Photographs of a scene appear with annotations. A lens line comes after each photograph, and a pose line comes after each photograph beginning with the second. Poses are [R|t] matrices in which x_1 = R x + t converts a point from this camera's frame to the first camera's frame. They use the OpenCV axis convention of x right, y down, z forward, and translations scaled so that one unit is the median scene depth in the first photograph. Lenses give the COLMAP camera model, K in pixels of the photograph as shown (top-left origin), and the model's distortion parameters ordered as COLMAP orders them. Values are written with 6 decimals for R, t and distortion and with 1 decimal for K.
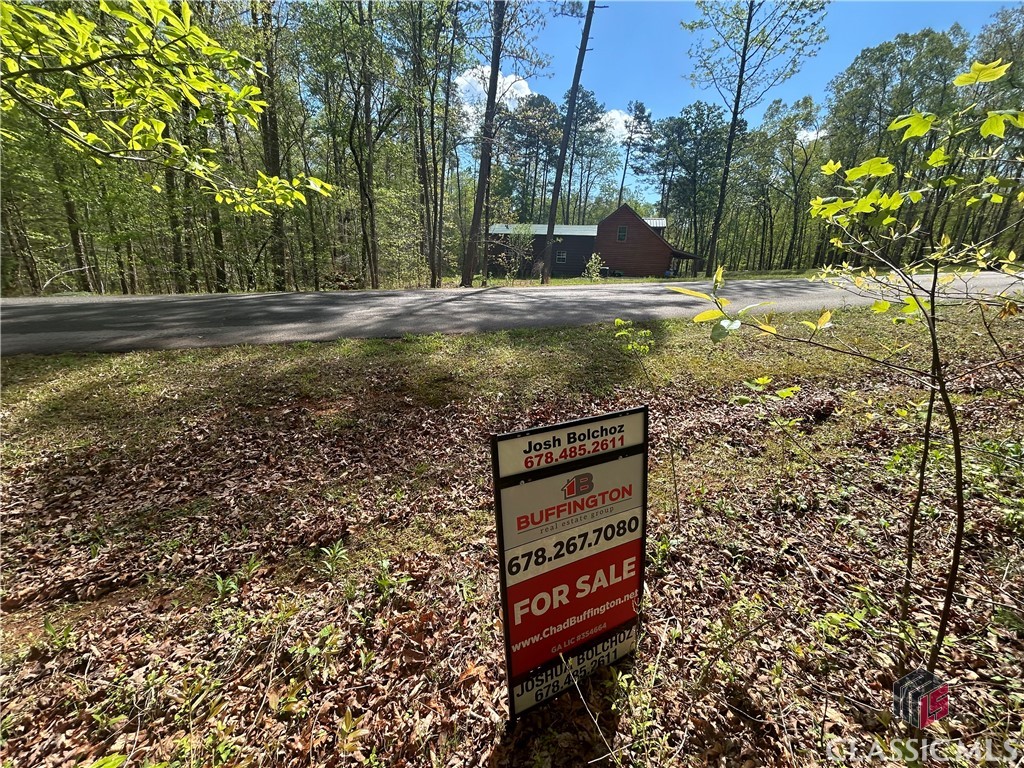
lens RADIAL K [[413.5, 0, 512.0], [0, 413.5, 384.0], [0, 0, 1]] dist [-0.000945, 0.000630]
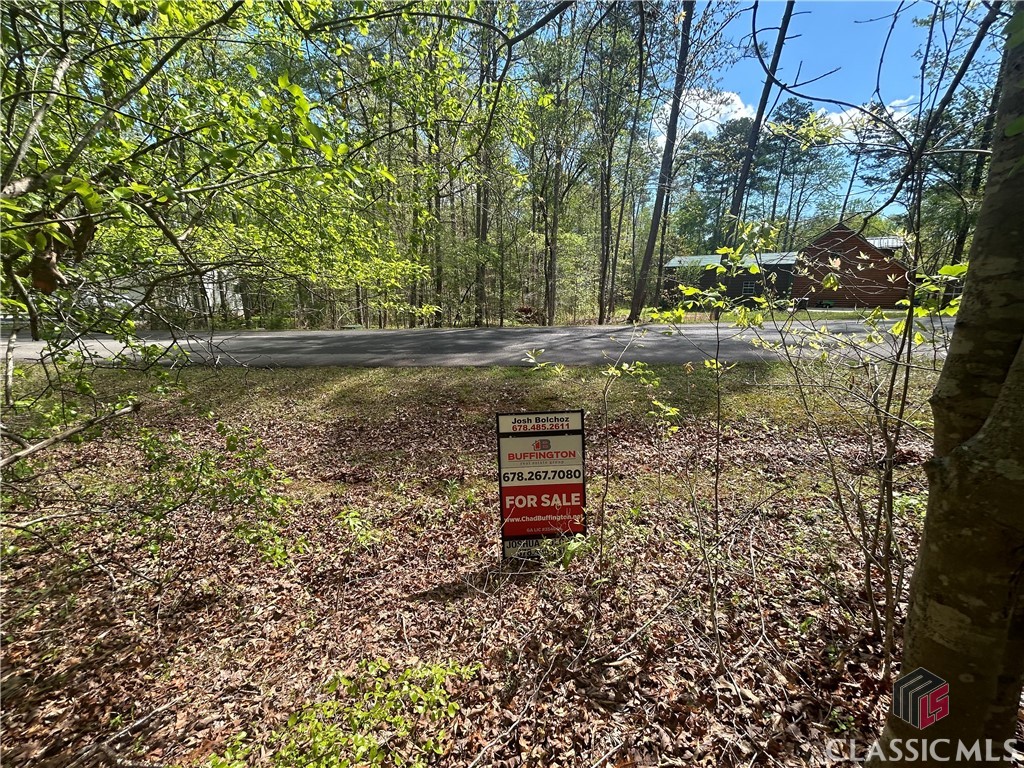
lens RADIAL K [[413.5, 0, 512.0], [0, 413.5, 384.0], [0, 0, 1]] dist [-0.000945, 0.000630]
pose [[0.906648, 0.065593, -0.416758, 0.360772], [-0.094484, 0.994317, -0.049053, 0.026772], [0.411172, 0.083850, 0.907693, -0.388635]]
